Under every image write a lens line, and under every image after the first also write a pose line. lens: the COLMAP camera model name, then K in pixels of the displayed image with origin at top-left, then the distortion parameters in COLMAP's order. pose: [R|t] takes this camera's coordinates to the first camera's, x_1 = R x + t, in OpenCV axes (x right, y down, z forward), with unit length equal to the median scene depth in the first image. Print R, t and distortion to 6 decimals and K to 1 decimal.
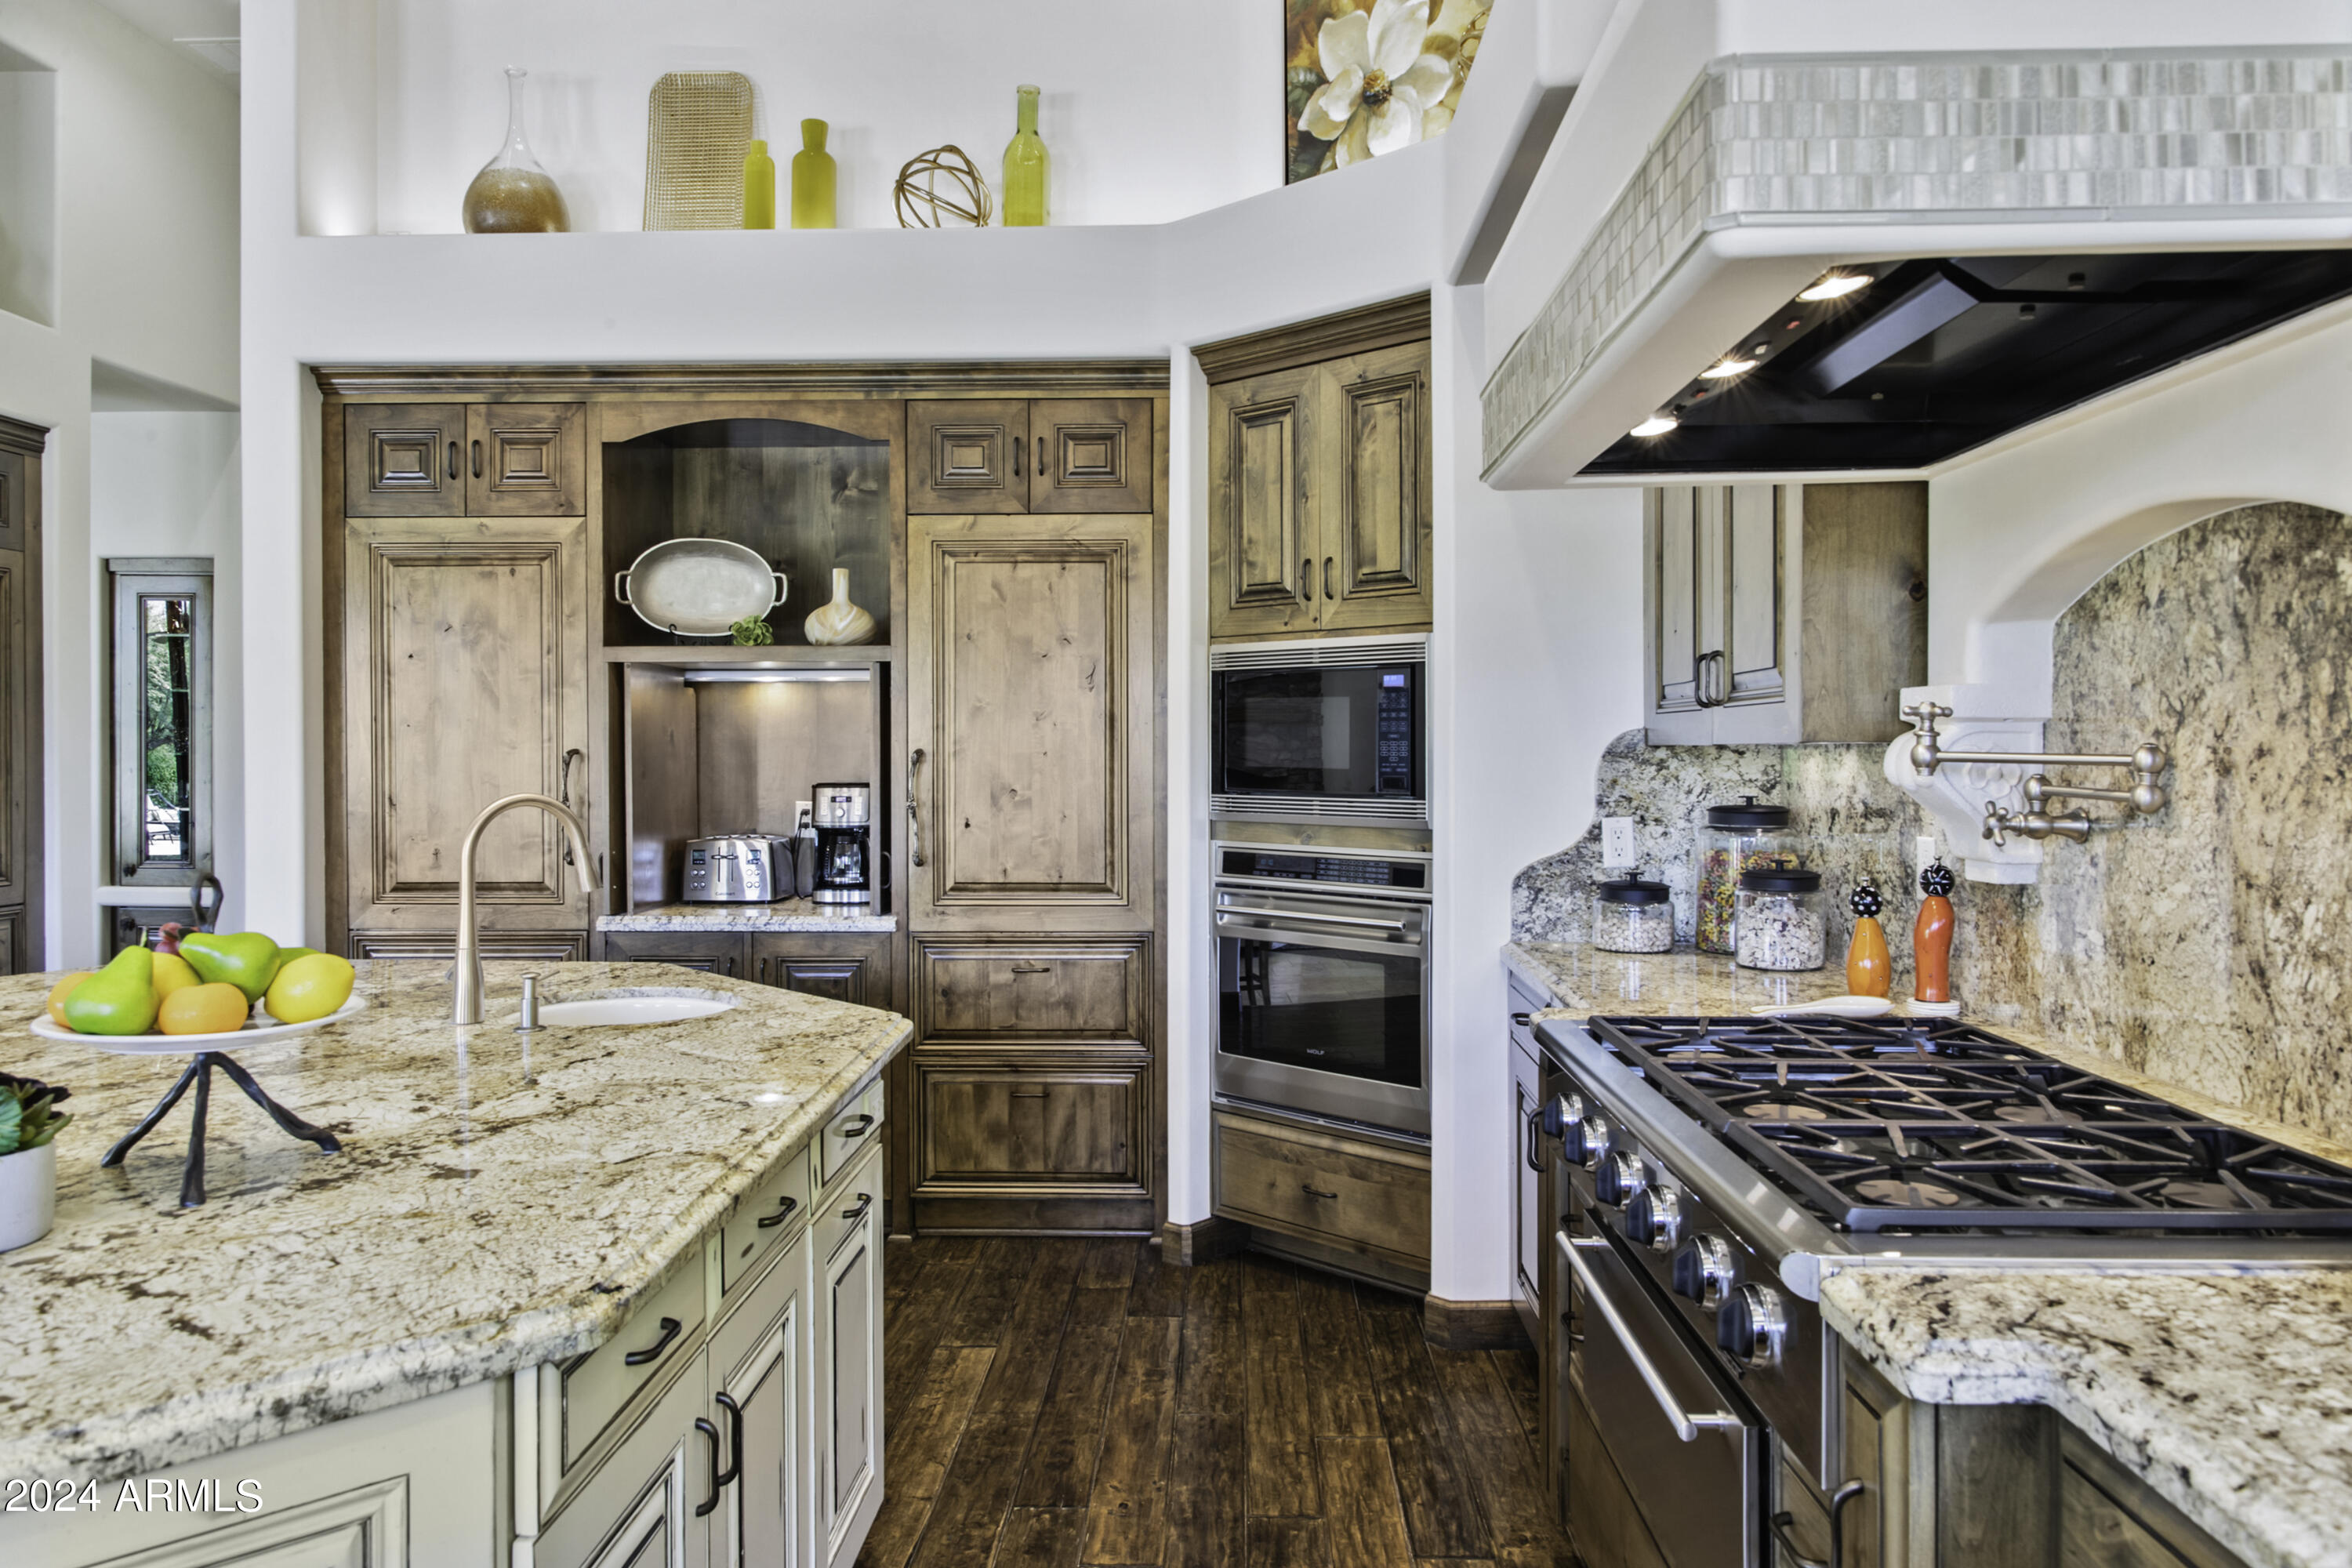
lens RADIAL K [[1629.1, 0, 1175.8], [0, 1629.1, 770.7], [0, 0, 1]] dist [-0.000343, 0.000384]
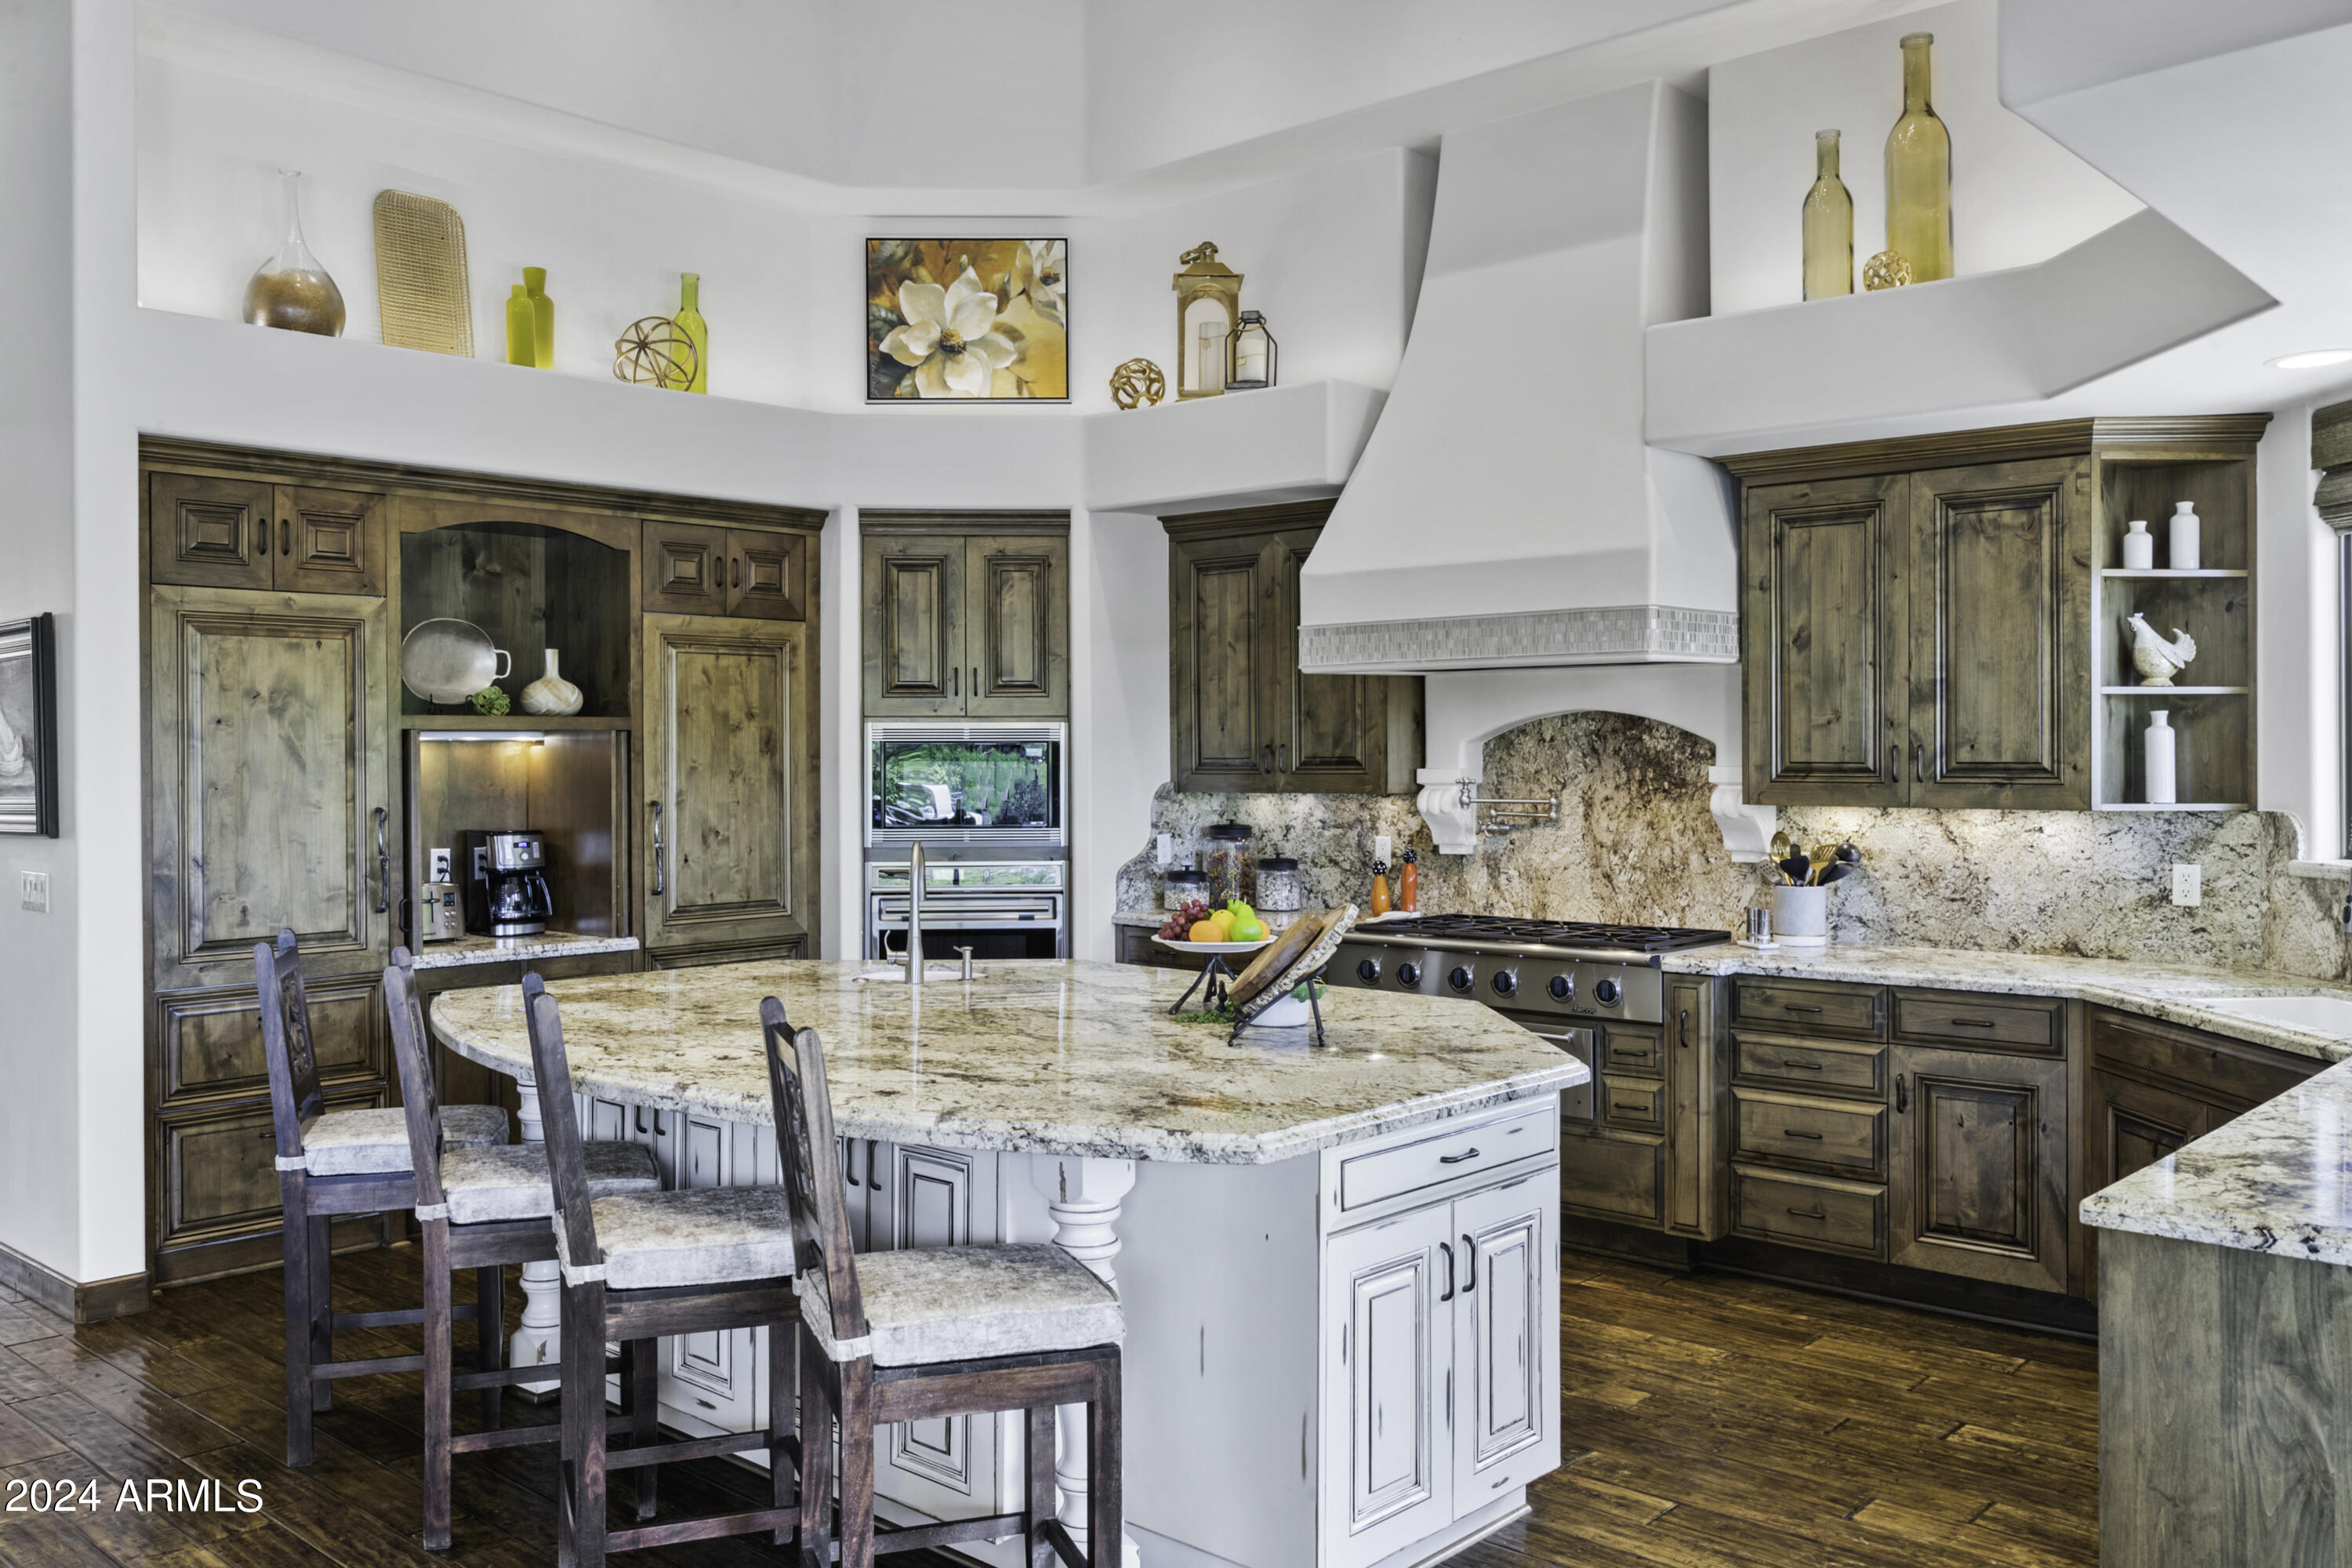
lens RADIAL K [[1922.8, 0, 1176.0], [0, 1922.8, 784.0], [0, 0, 1]] dist [-0.006407, -0.002032]
pose [[0.649508, -0.014994, 0.760207, -1.018326], [0.014396, 0.999869, 0.007422, -0.031433], [-0.760219, 0.006124, 0.649638, -0.258299]]
